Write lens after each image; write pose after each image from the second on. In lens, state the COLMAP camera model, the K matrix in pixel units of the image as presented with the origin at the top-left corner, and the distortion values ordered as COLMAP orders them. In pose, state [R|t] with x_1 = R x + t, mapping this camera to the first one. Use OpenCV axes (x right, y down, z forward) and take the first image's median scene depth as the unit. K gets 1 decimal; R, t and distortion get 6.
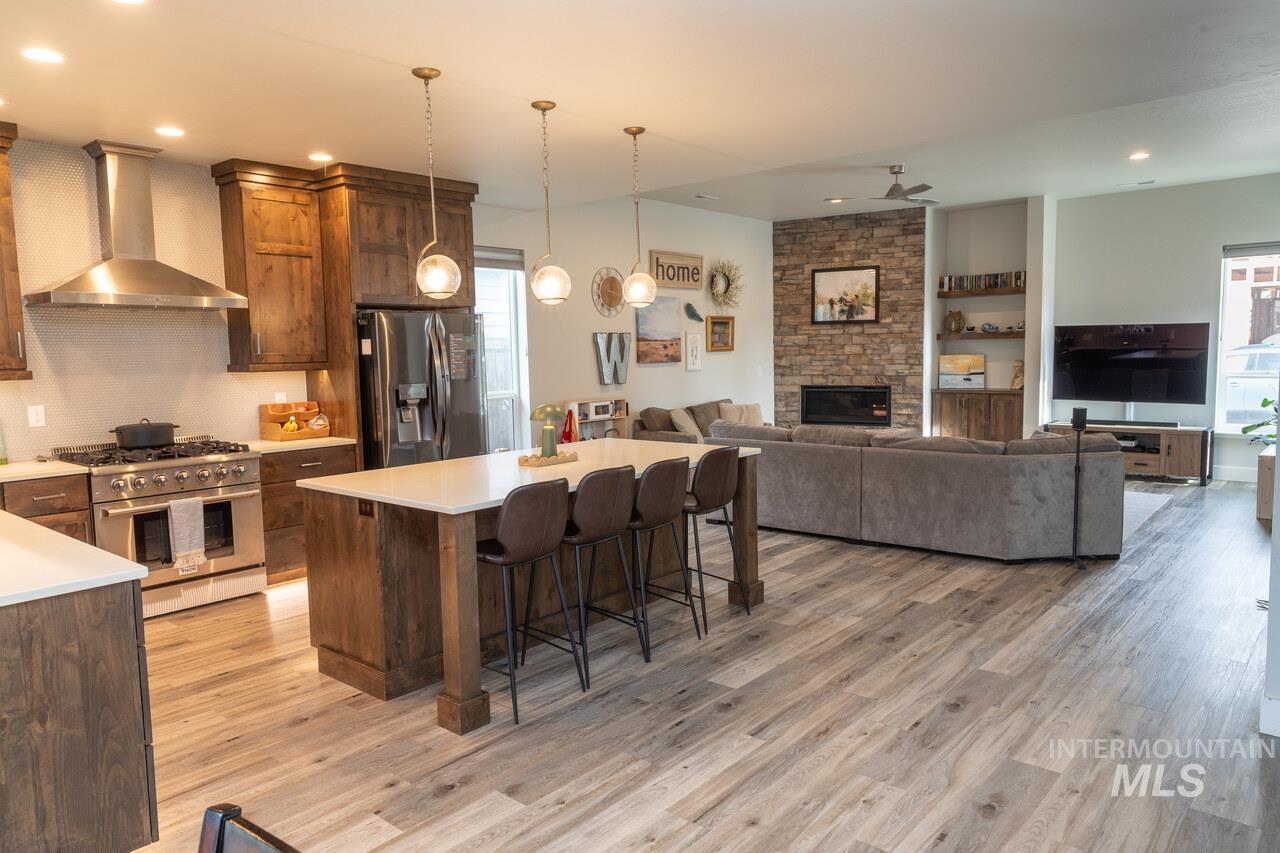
lens RADIAL K [[871.1, 0, 662.5], [0, 871.1, 433.4], [0, 0, 1]] dist [0.008377, 0.003122]
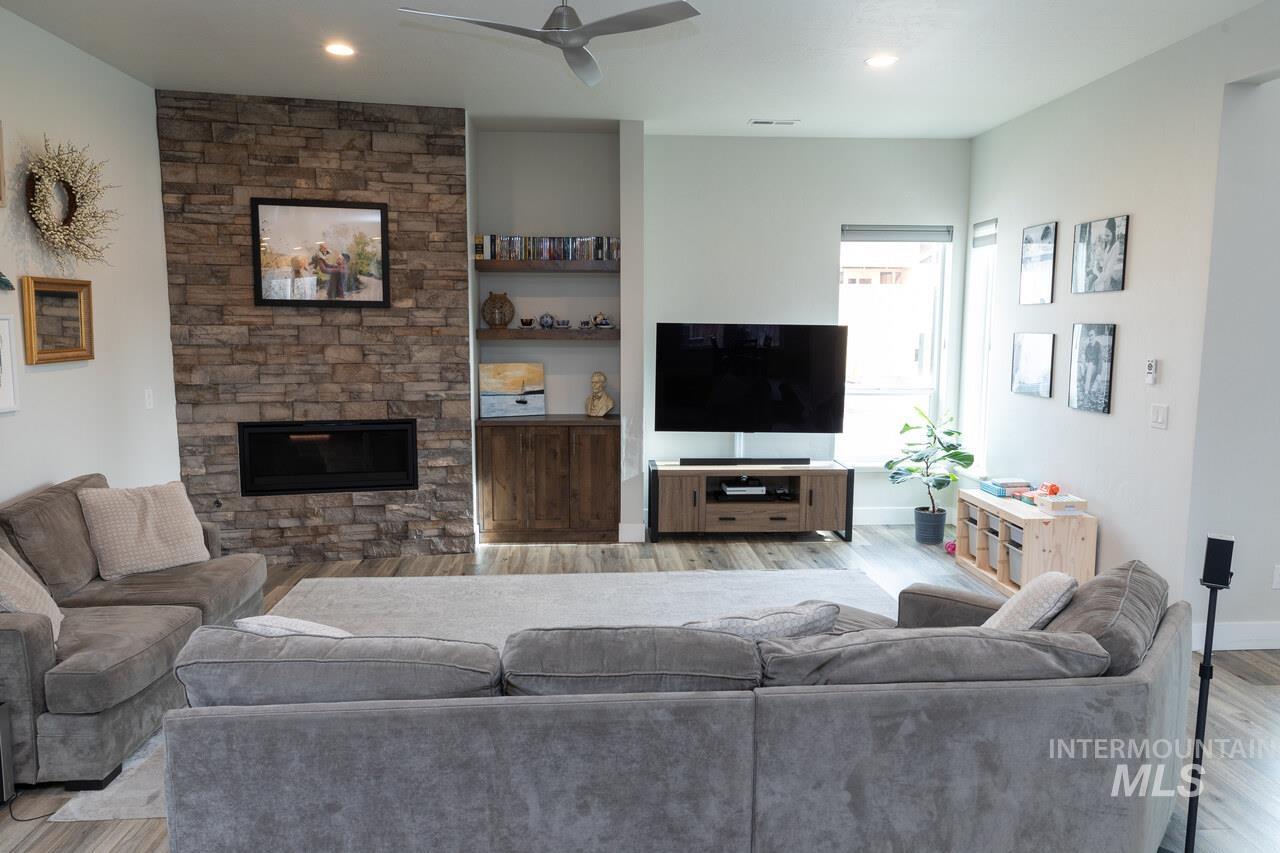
lens RADIAL K [[871.1, 0, 643.1], [0, 871.1, 432.5], [0, 0, 1]] dist [0.008377, 0.003122]
pose [[0.732795, -0.062089, 0.677611, -0.016418], [0.046924, 0.998069, 0.040707, -0.061871], [-0.678829, 0.001966, 0.734293, 0.478921]]
